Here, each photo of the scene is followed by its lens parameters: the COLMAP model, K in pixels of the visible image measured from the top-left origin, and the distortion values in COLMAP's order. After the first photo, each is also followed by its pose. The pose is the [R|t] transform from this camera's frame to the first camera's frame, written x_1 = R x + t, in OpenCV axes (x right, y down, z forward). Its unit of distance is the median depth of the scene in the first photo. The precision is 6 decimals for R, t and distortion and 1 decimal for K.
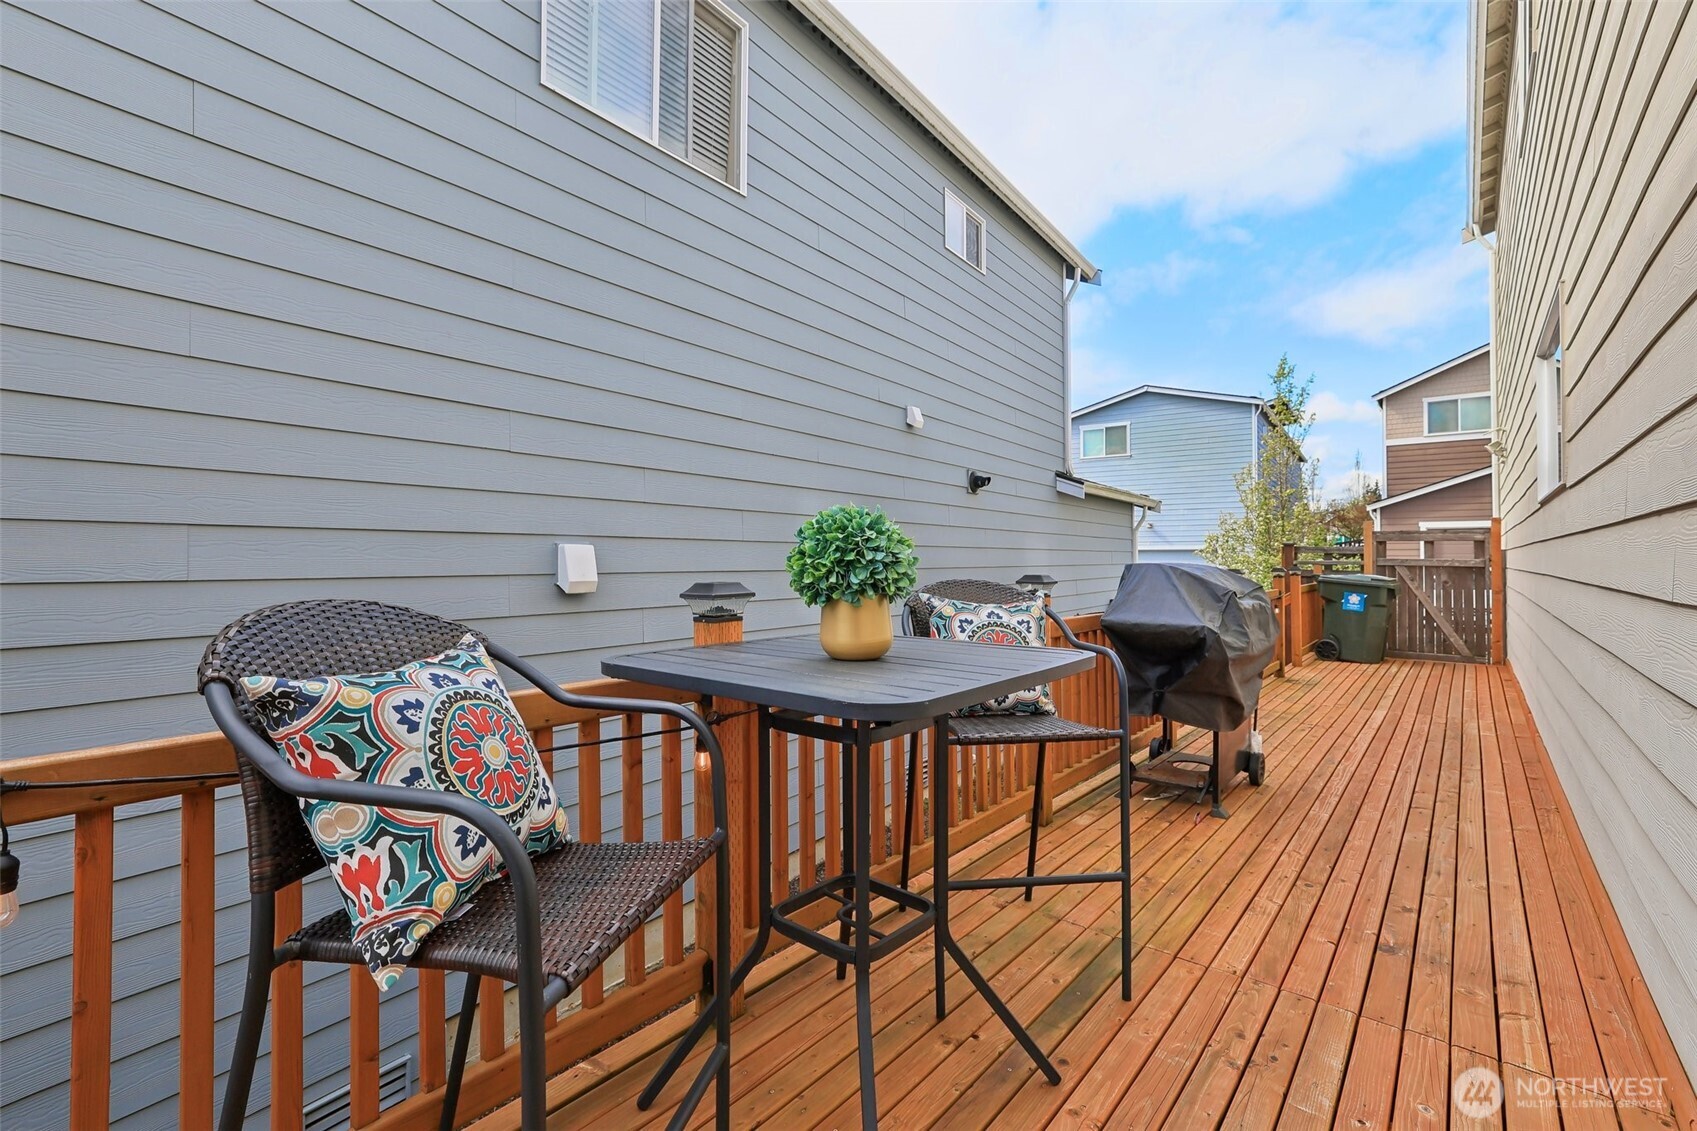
lens RADIAL K [[742.2, 0, 846.2], [0, 742.2, 563.4], [0, 0, 1]] dist [-0.005062, -0.000406]
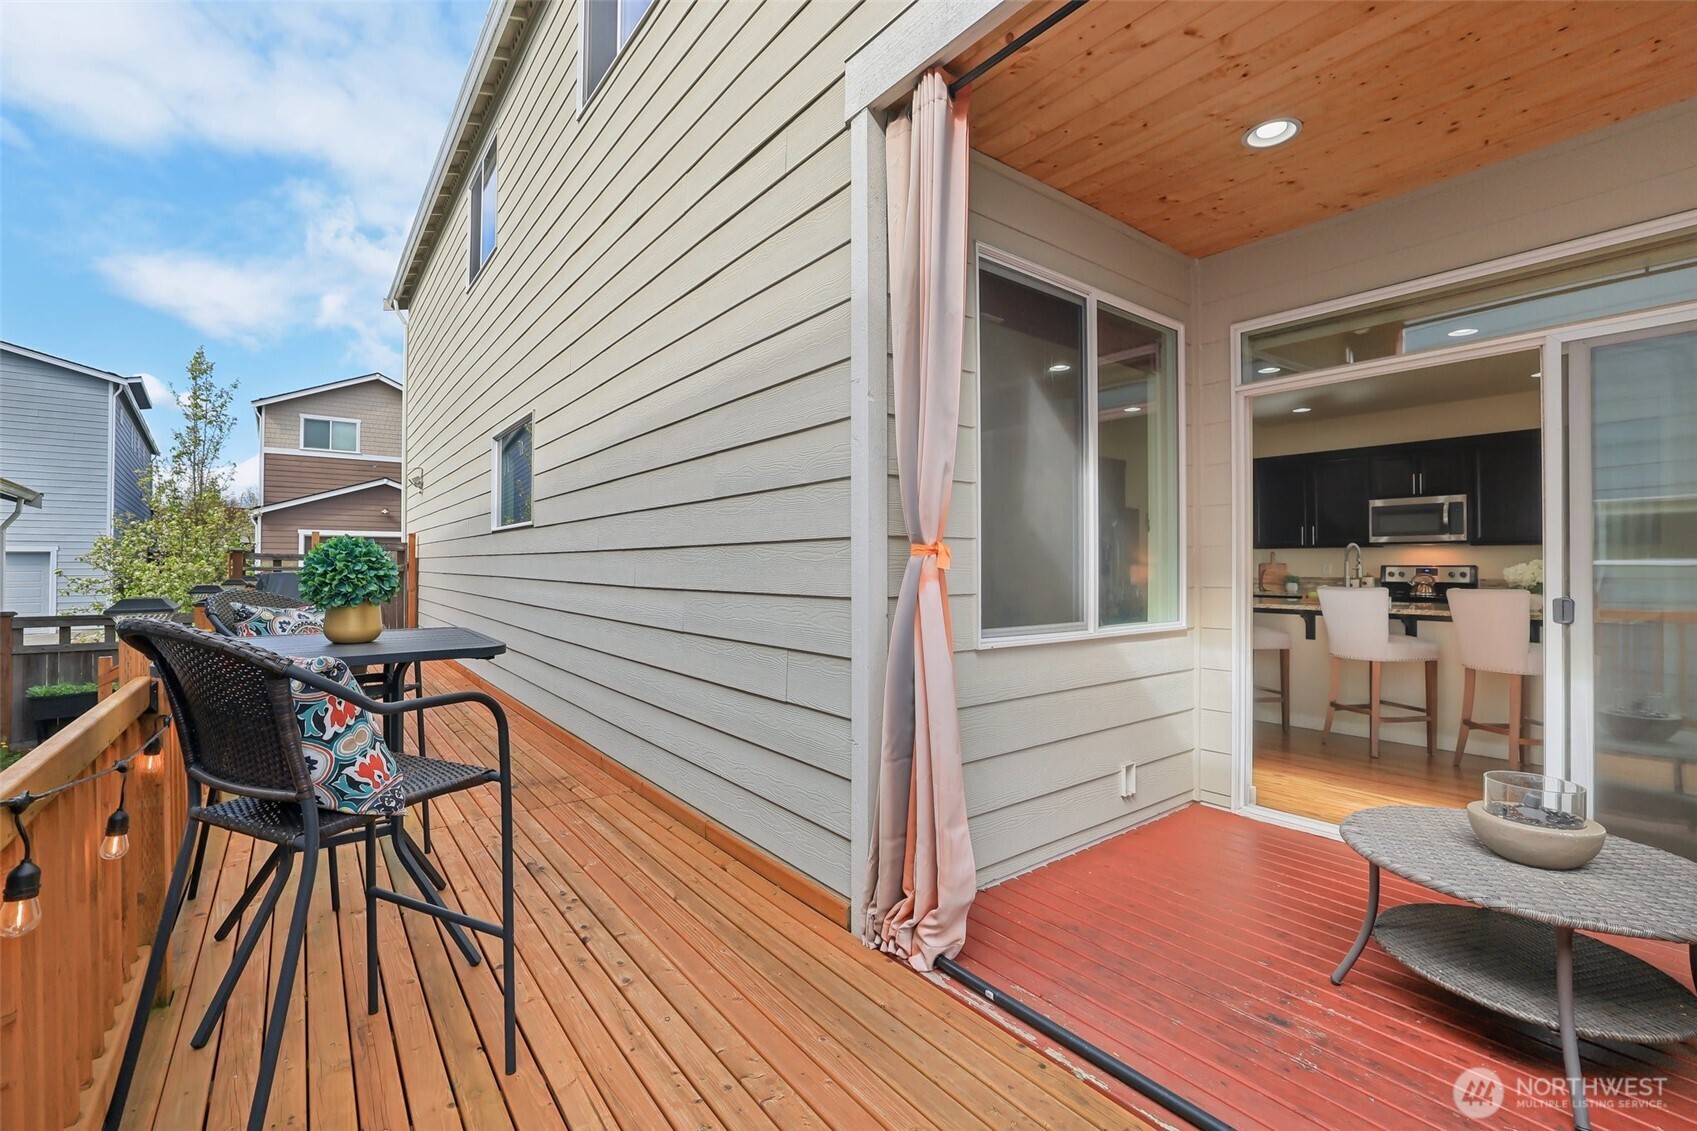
lens RADIAL K [[742.2, 0, 847.8], [0, 742.2, 563.6], [0, 0, 1]] dist [-0.005062, -0.000406]
pose [[0.231032, -0.001043, 0.972946, -0.154736], [0.005549, 0.999985, -0.000246, -0.003302], [-0.972930, 0.005456, 0.231034, -0.035828]]
